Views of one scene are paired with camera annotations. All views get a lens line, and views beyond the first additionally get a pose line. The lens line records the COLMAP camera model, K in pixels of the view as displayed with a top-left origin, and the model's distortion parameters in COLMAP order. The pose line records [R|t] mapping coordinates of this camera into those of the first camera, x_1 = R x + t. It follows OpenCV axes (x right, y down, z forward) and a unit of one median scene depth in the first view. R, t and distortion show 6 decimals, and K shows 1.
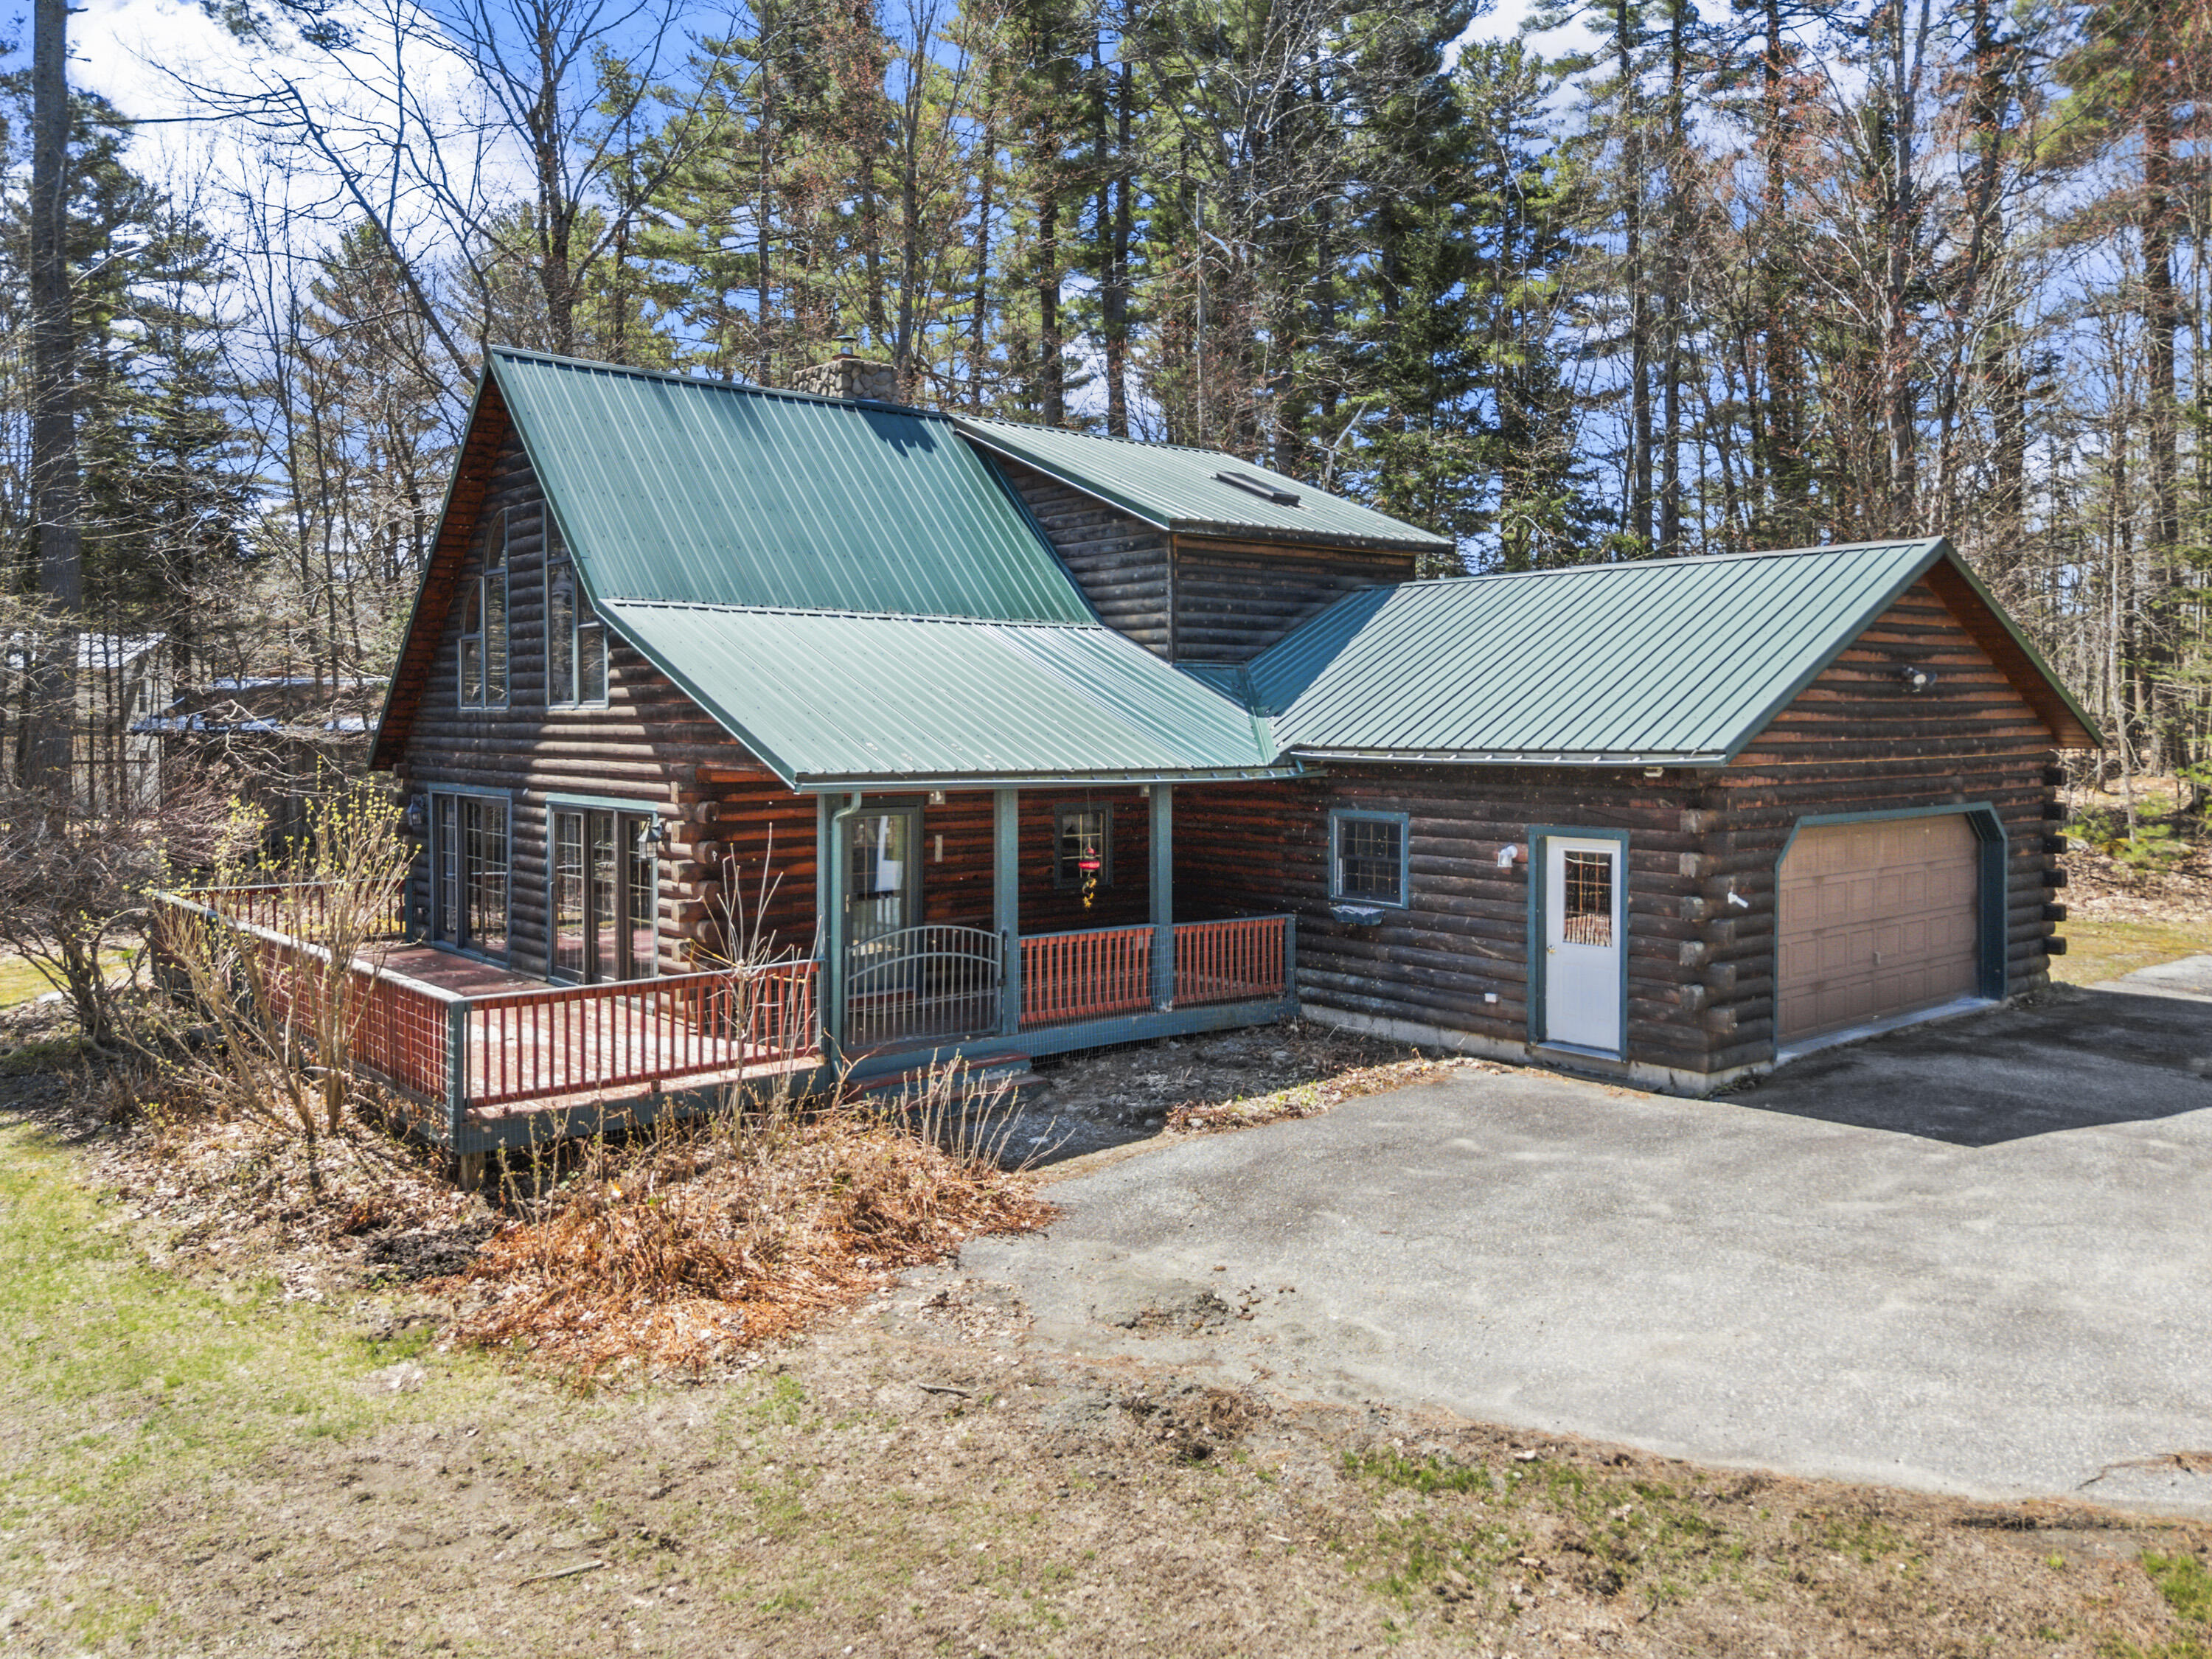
lens RADIAL K [[1649.6, 0, 1103.4], [0, 1649.6, 823.2], [0, 0, 1]] dist [0.027462, -0.004056]
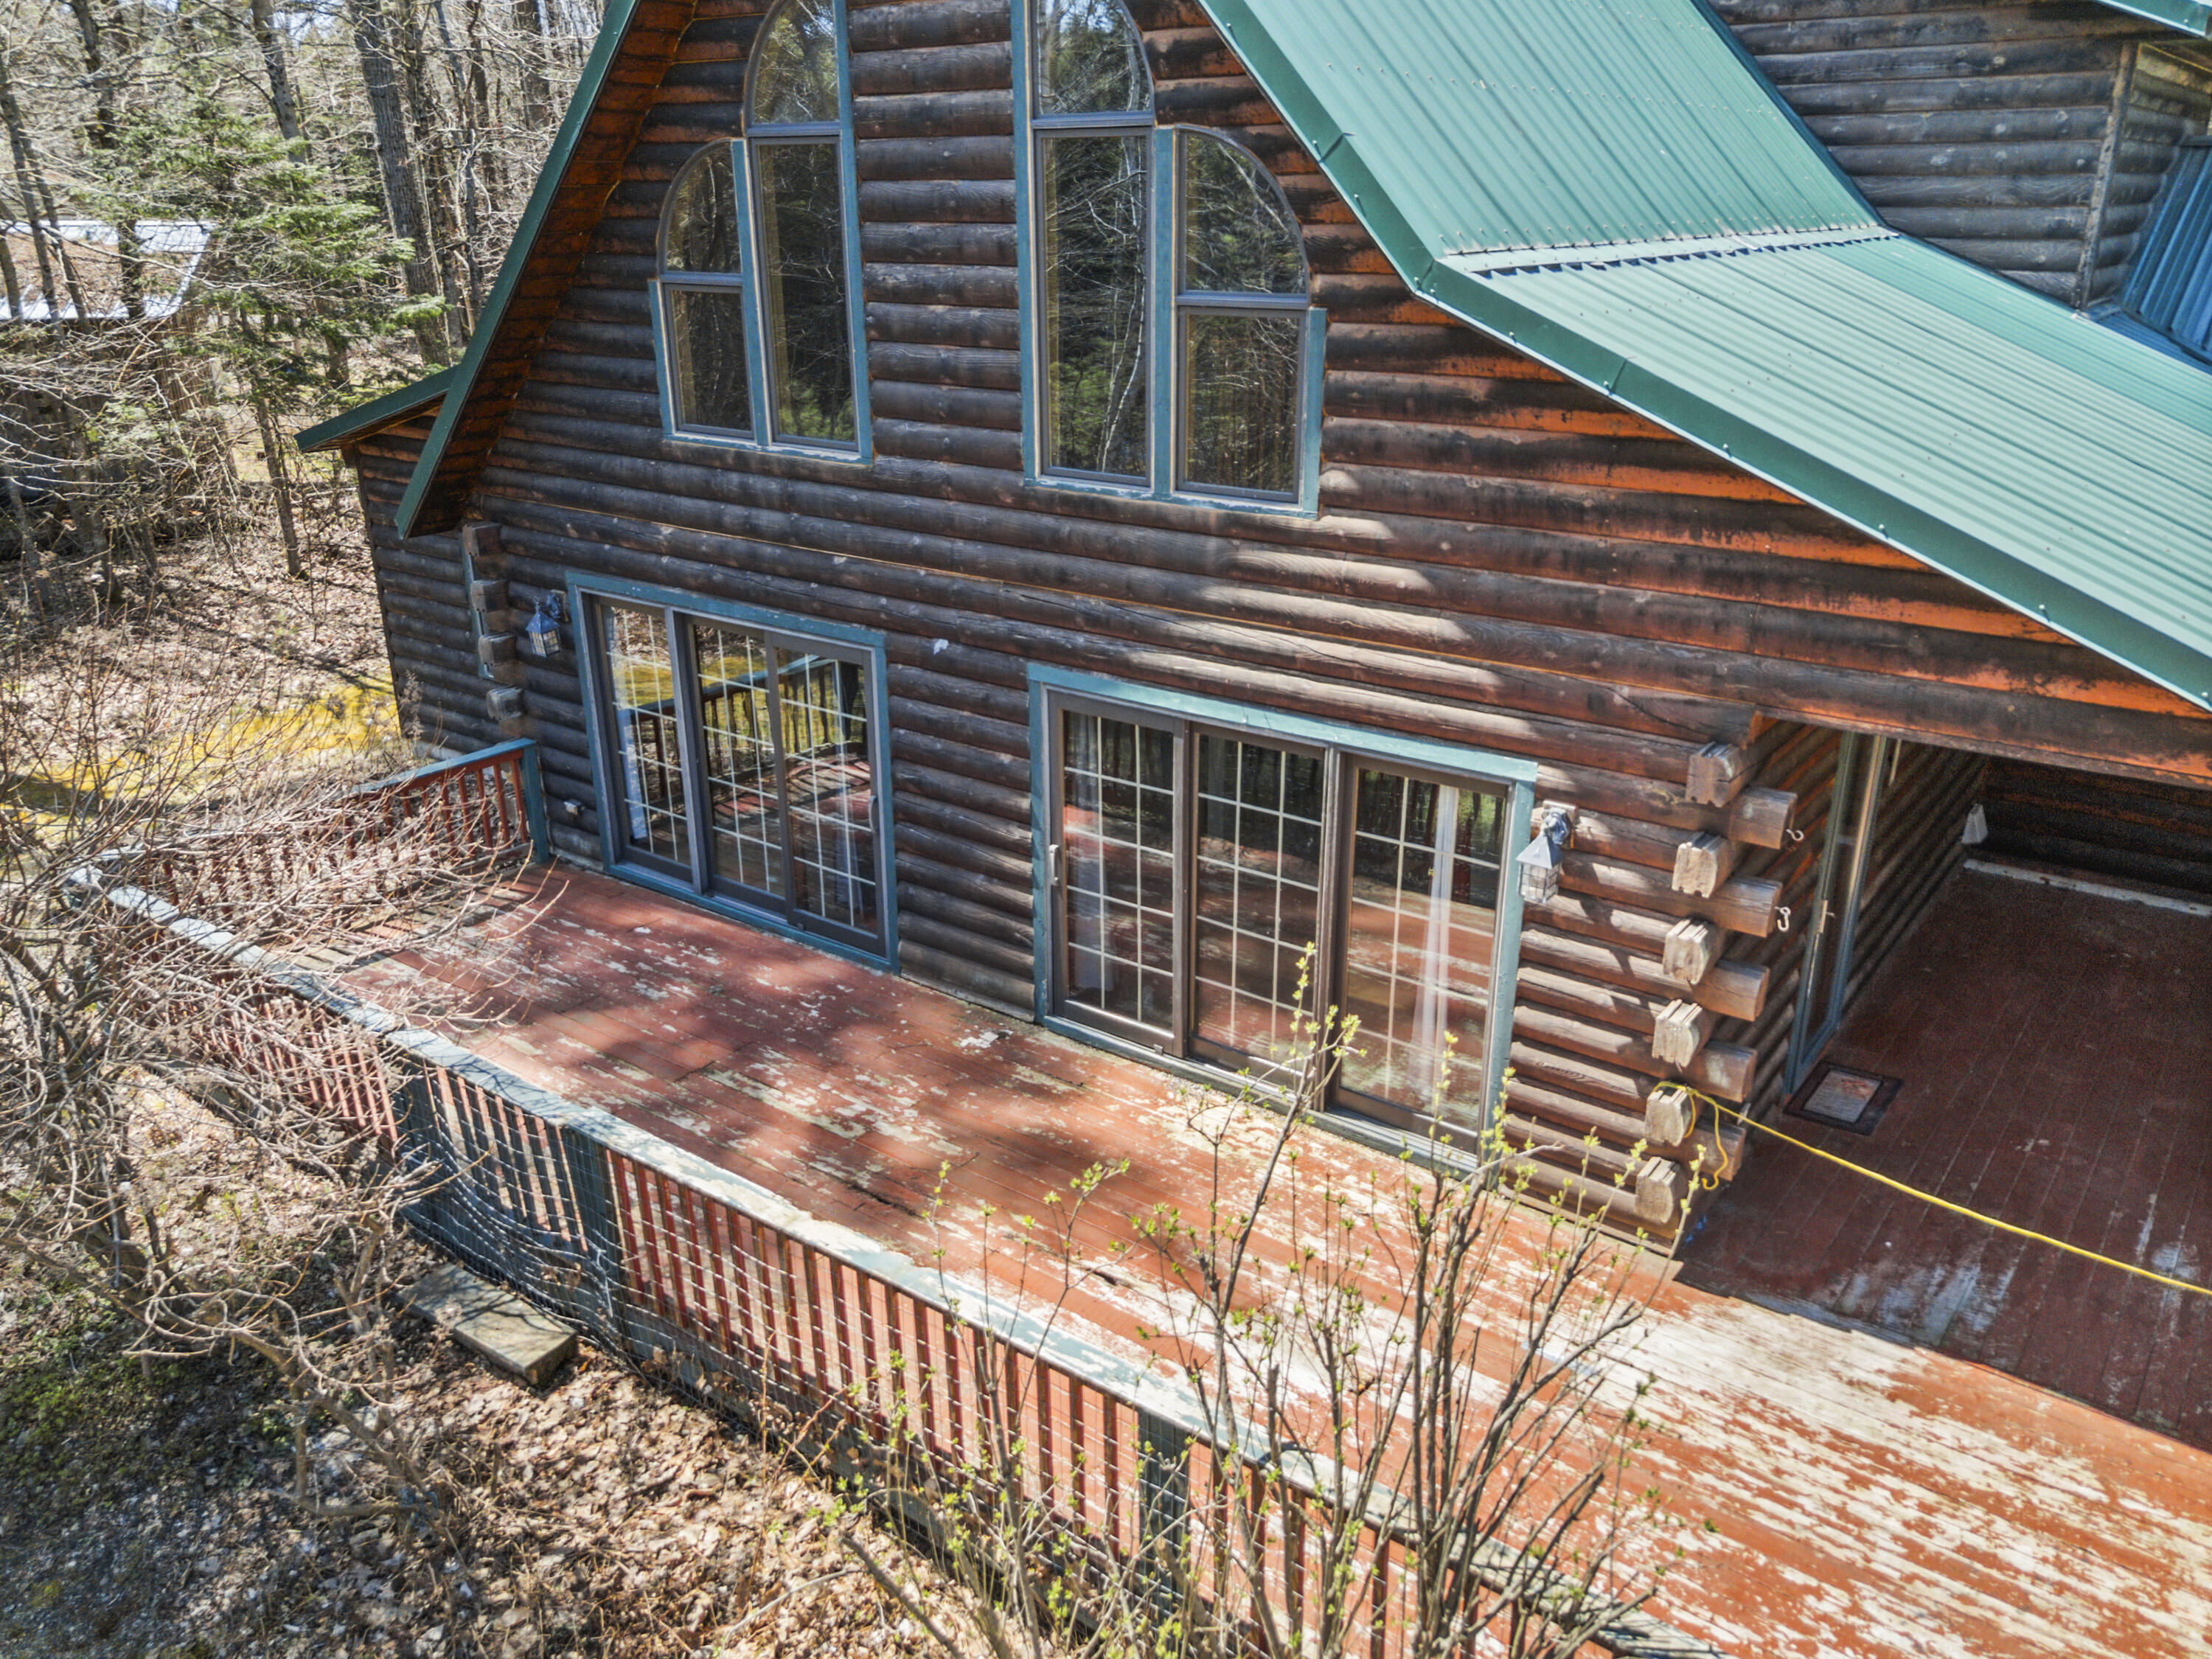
lens RADIAL K [[1670.3, 0, 1105.1], [0, 1670.3, 889.0], [0, 0, 1]] dist [-0.000503, -0.000290]
pose [[0.976712, -0.087373, 0.195958, -0.431660], [0.021971, 0.949254, 0.313743, -0.108391], [-0.213426, -0.302132, 0.929067, 0.581074]]
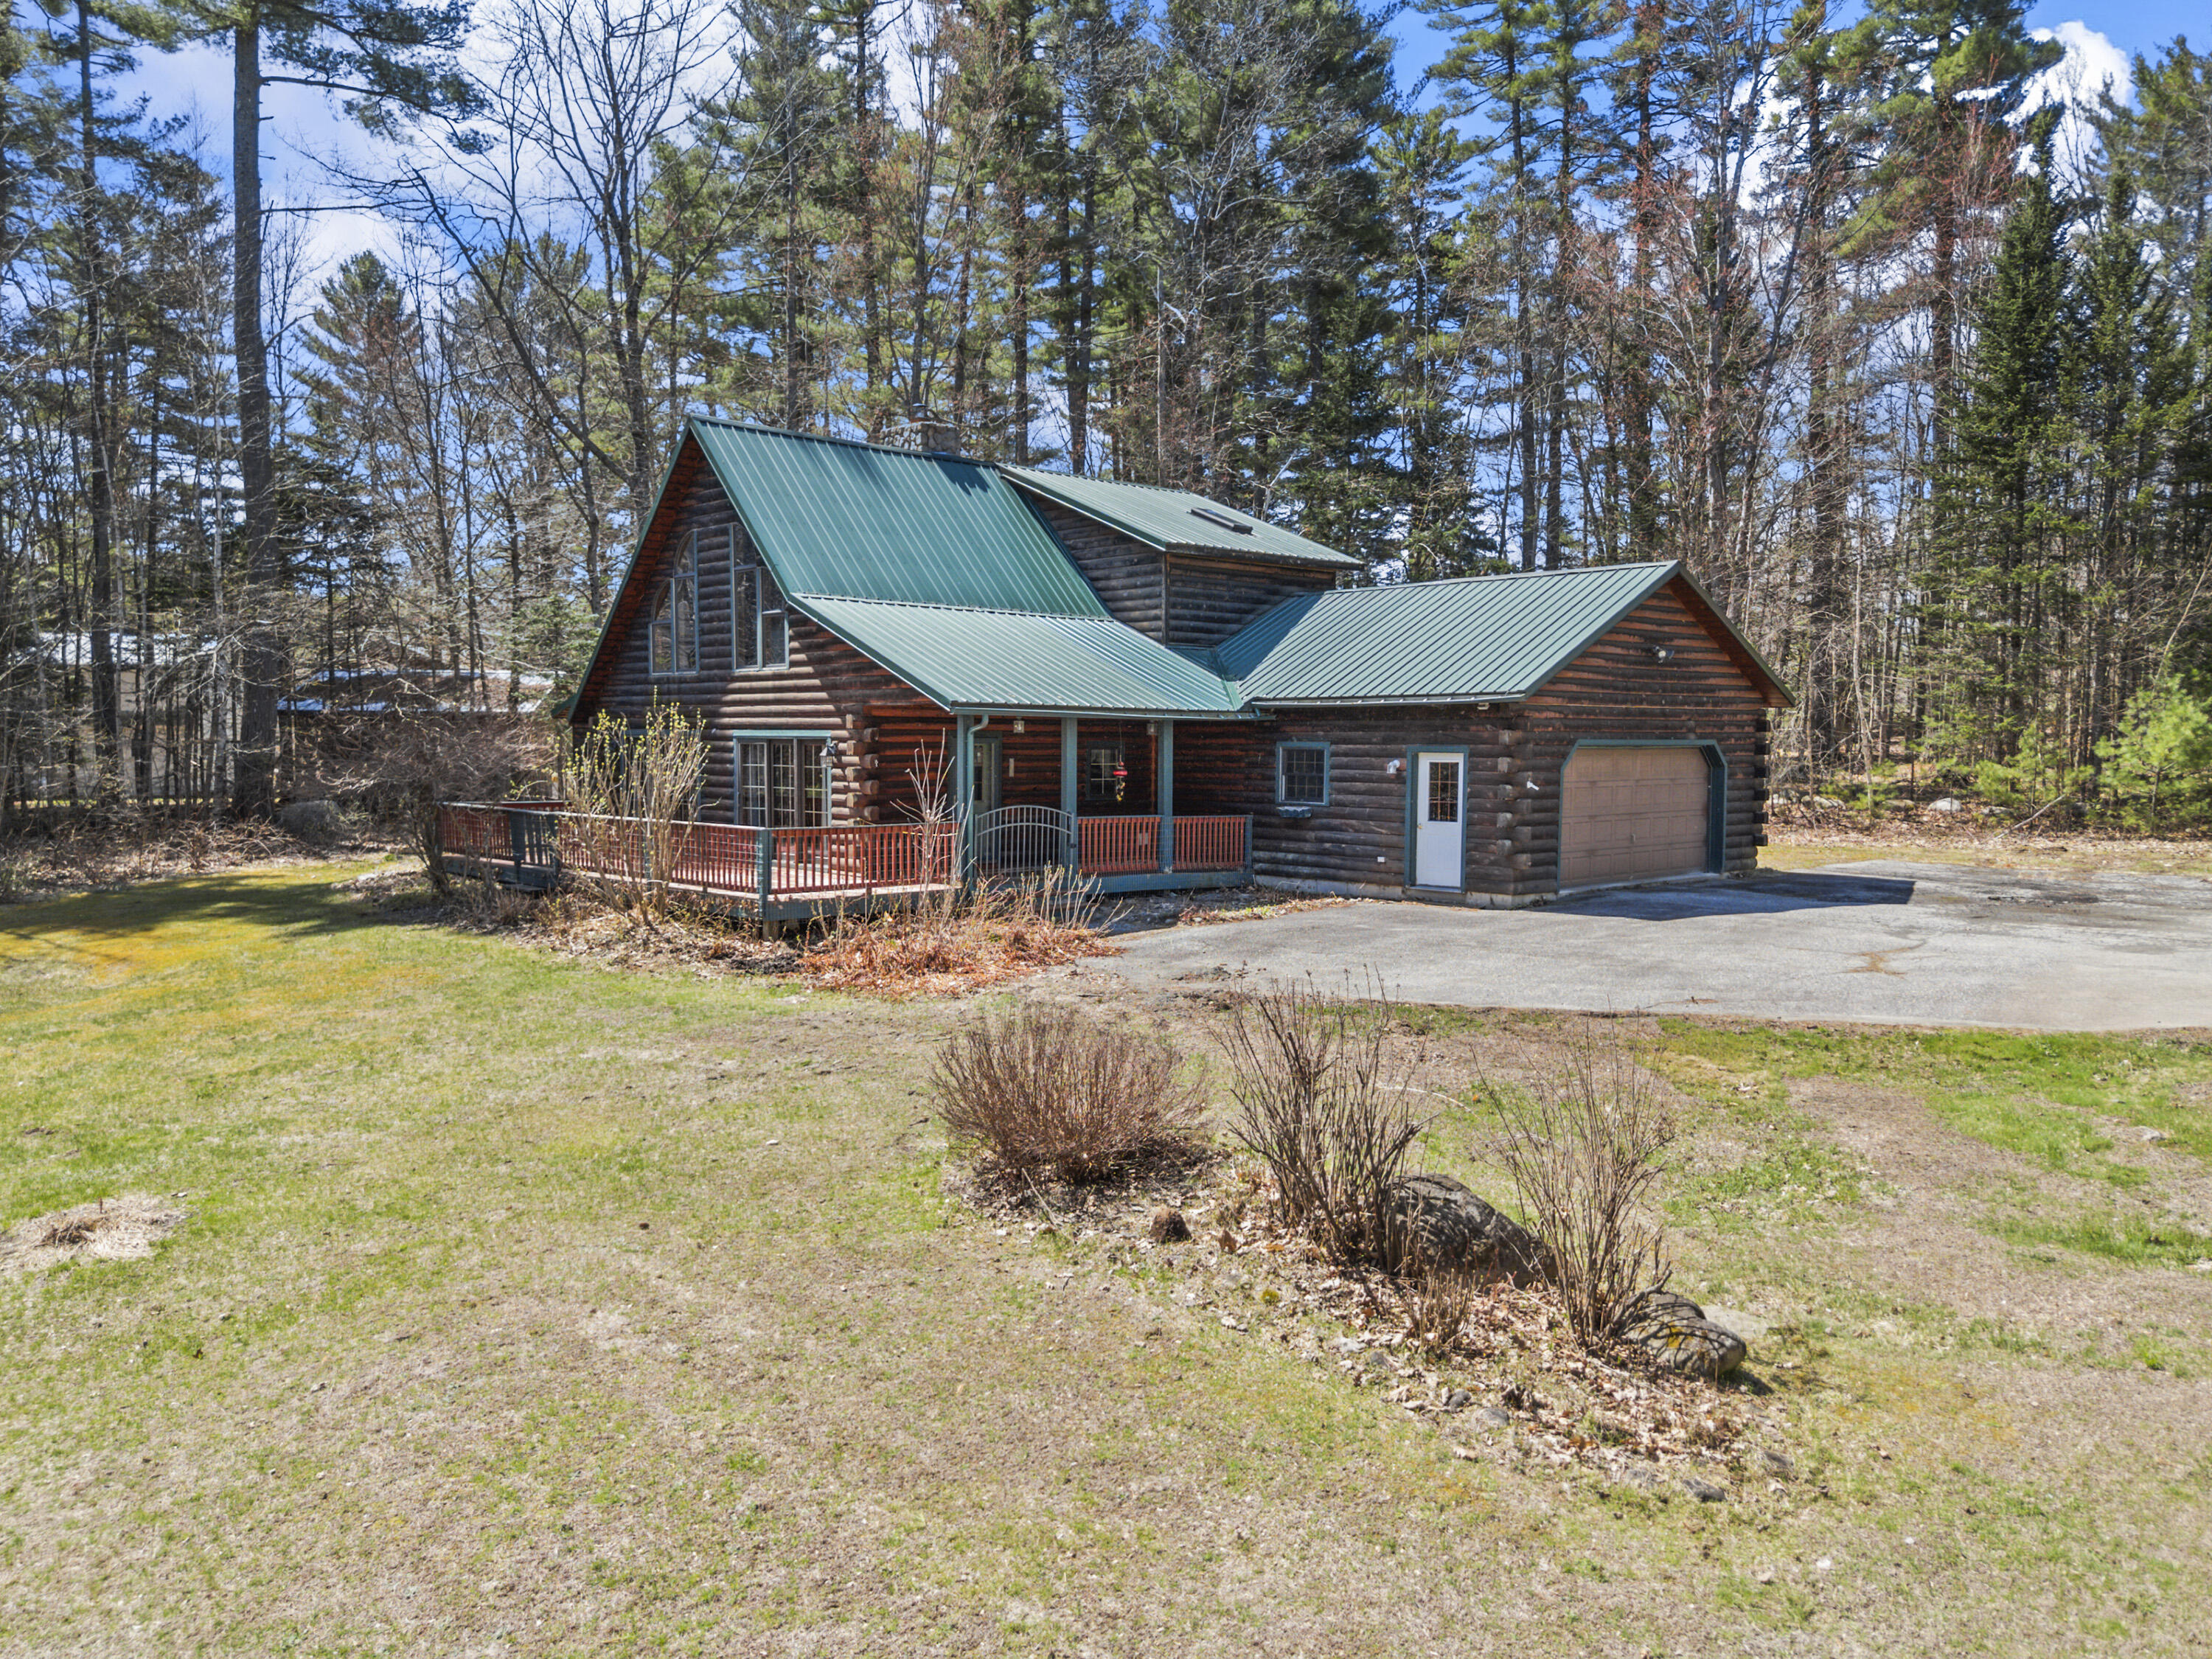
lens RADIAL K [[1656.0, 0, 1067.7], [0, 1656.0, 931.4], [0, 0, 1]] dist [0.023923, -0.001734]
pose [[0.999529, 0.004100, 0.030397, -0.095075], [-0.005565, 0.998819, 0.048276, 0.090606], [-0.030163, -0.048422, 0.998371, -0.488786]]
